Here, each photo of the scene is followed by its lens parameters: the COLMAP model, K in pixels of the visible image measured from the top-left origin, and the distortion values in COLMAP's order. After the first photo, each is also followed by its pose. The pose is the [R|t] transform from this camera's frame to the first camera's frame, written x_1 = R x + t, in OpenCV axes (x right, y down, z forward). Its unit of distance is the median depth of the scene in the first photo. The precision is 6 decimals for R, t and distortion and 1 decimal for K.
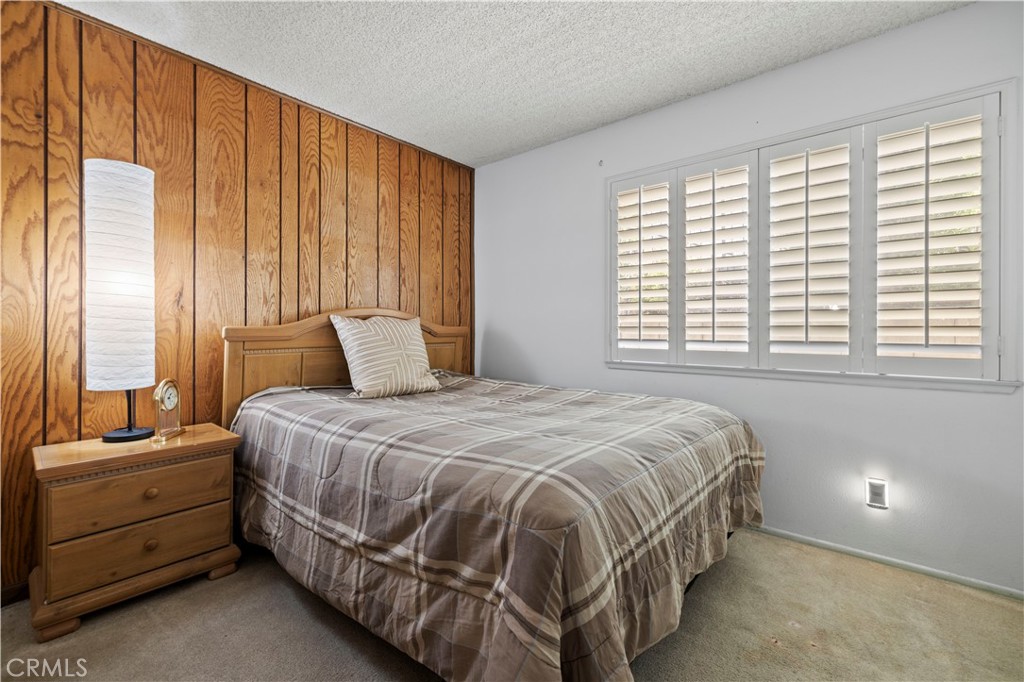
lens RADIAL K [[438.1, 0, 509.3], [0, 438.1, 330.2], [0, 0, 1]] dist [0.003824, 0.000314]
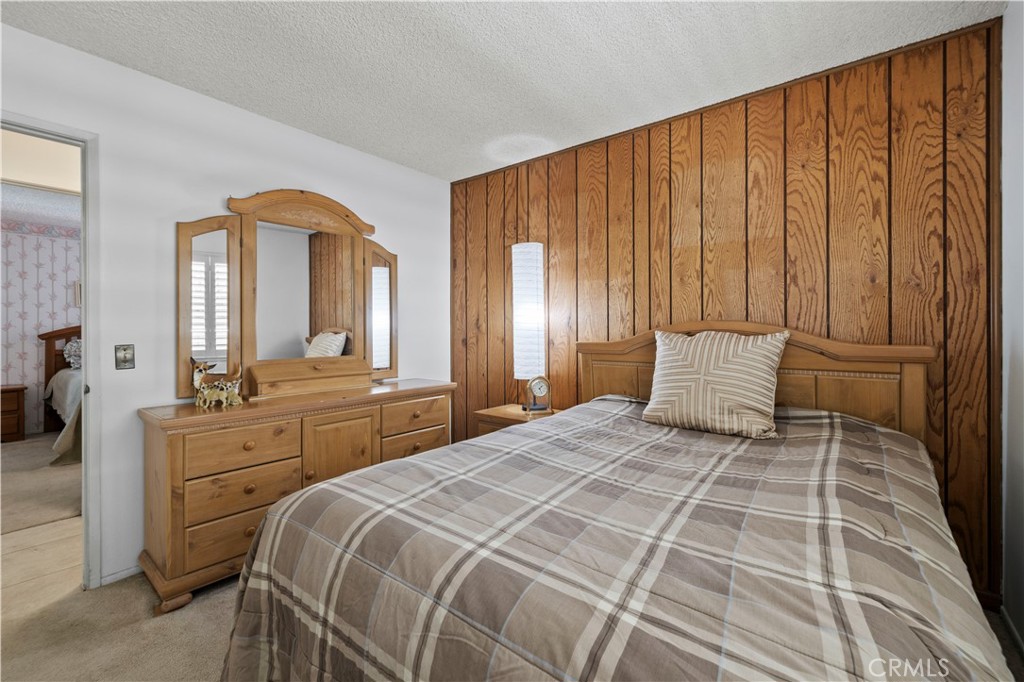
lens RADIAL K [[438.1, 0, 509.3], [0, 438.1, 330.2], [0, 0, 1]] dist [0.003824, 0.000314]
pose [[0.027395, 0.002255, -0.999622, 0.539183], [0.000665, 0.999997, 0.002274, -0.037060], [0.999624, -0.000727, 0.027393, 0.621585]]
